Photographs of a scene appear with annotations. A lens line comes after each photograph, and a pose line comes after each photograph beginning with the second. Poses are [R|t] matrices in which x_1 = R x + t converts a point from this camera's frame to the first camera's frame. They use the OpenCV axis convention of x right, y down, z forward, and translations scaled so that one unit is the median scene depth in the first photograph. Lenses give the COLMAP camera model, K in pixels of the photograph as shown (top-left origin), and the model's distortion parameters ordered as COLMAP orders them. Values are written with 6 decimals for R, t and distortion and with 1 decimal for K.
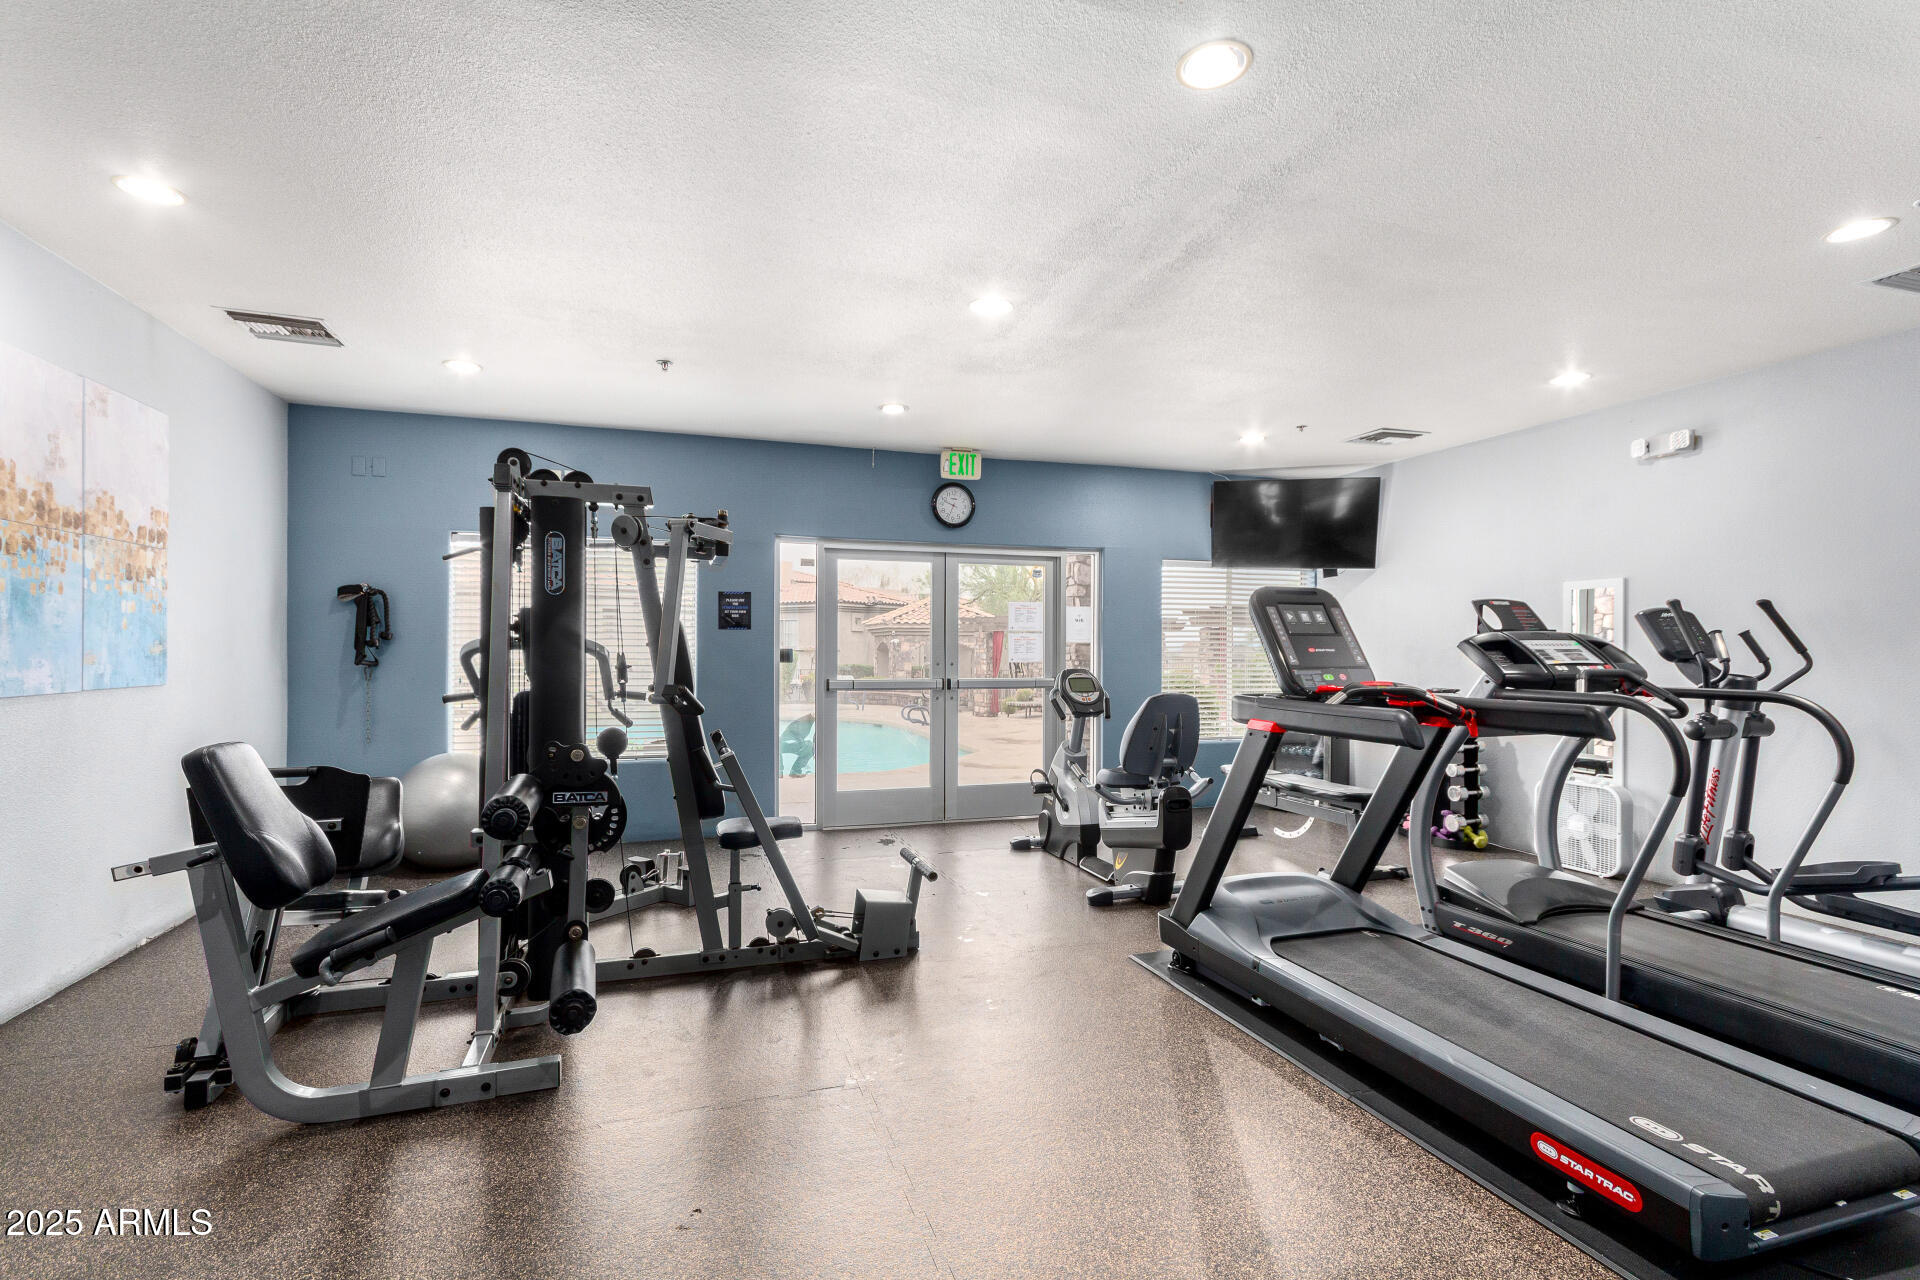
lens RADIAL K [[890.3, 0, 960.0], [0, 890.3, 640.0], [0, 0, 1]] dist [0.000140, -0.000001]
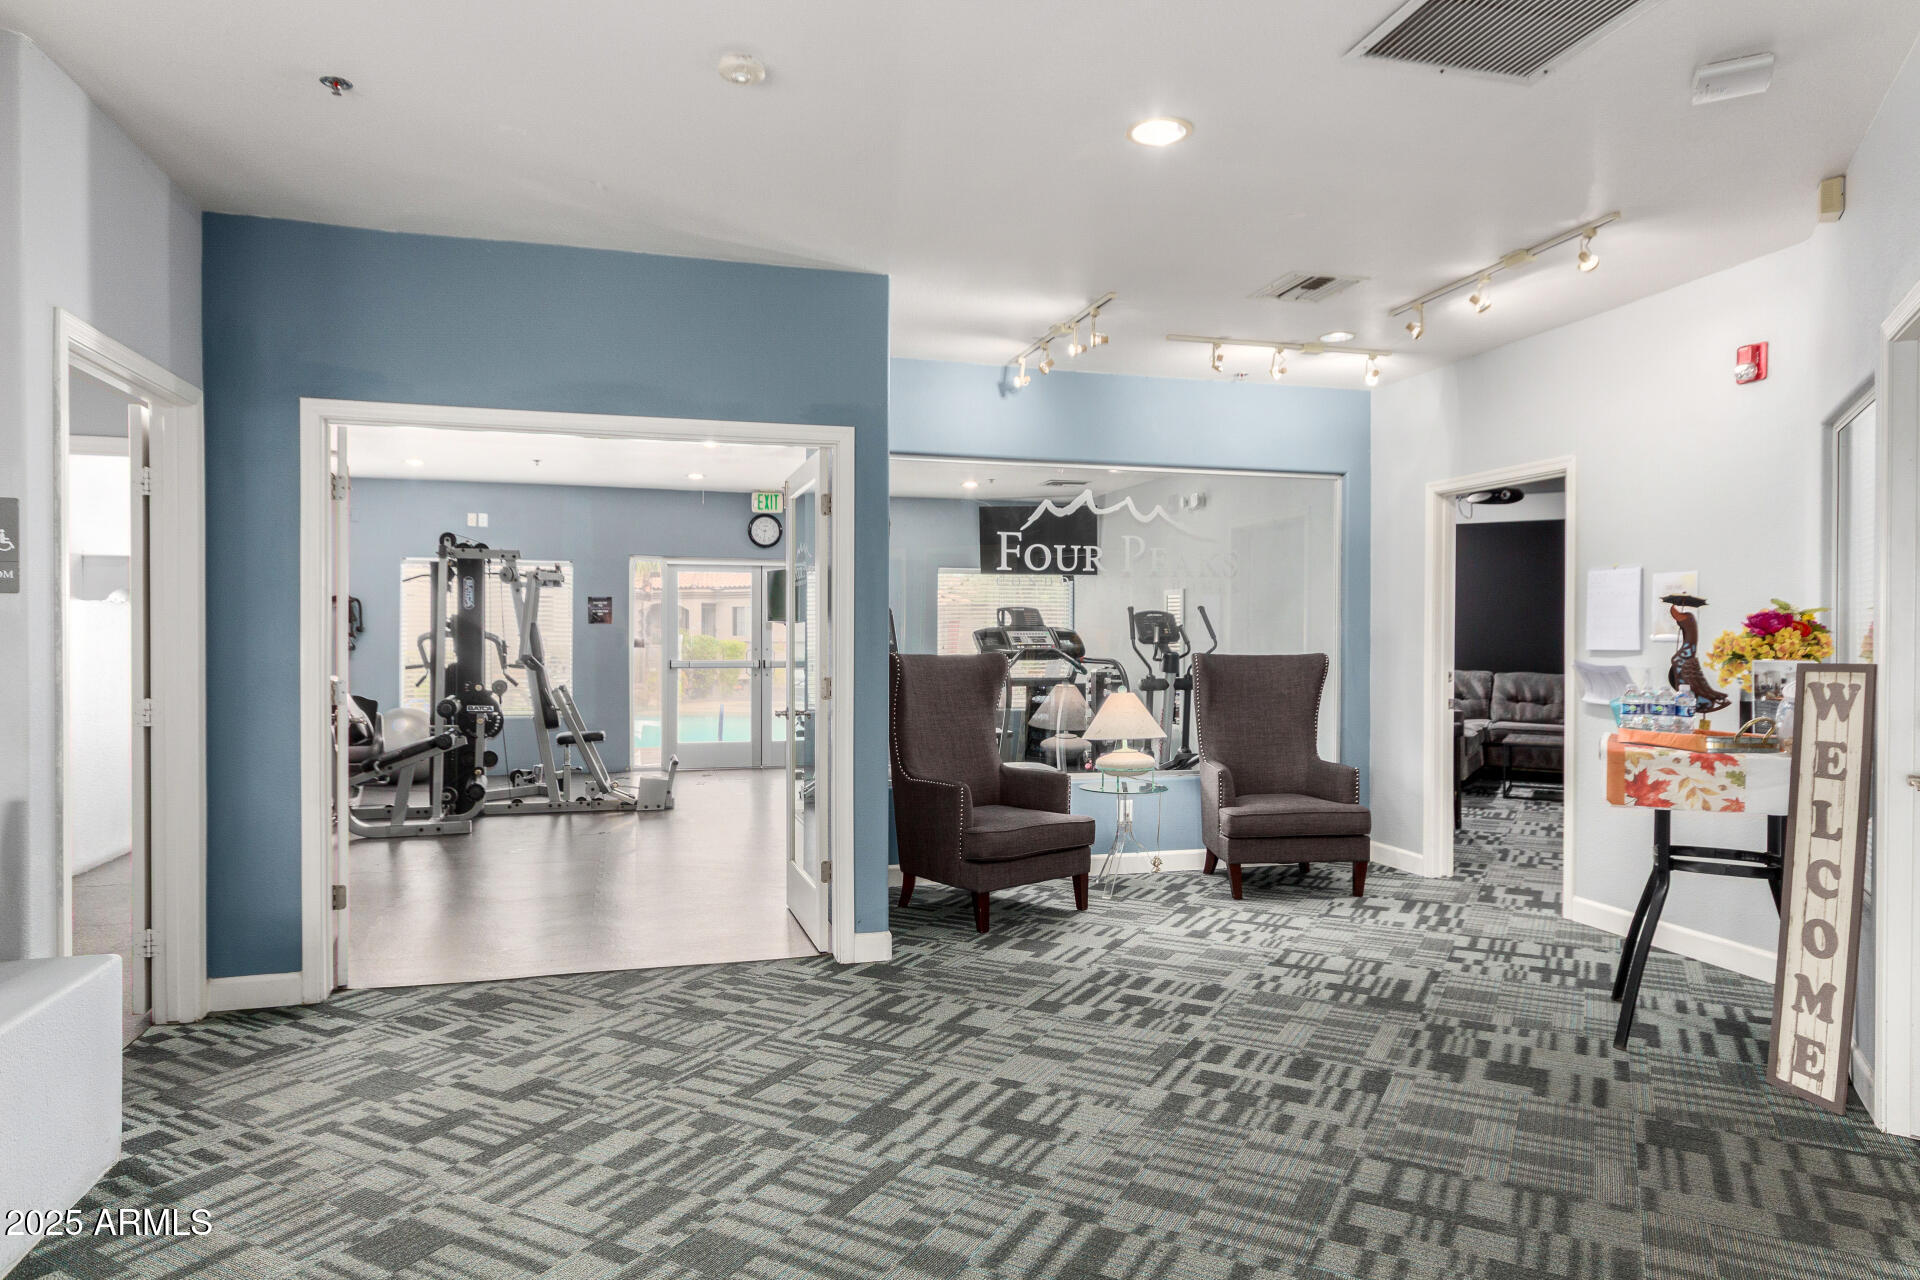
lens RADIAL K [[1174.5, 0, 960.0], [0, 1174.5, 640.0], [0, 0, 1]] dist [-0.001519, -0.000247]
pose [[0.998987, -0.001138, -0.044975, 0.578132], [0.001563, 0.999954, 0.009422, -0.004560], [0.044962, -0.009483, 0.998944, -1.196203]]
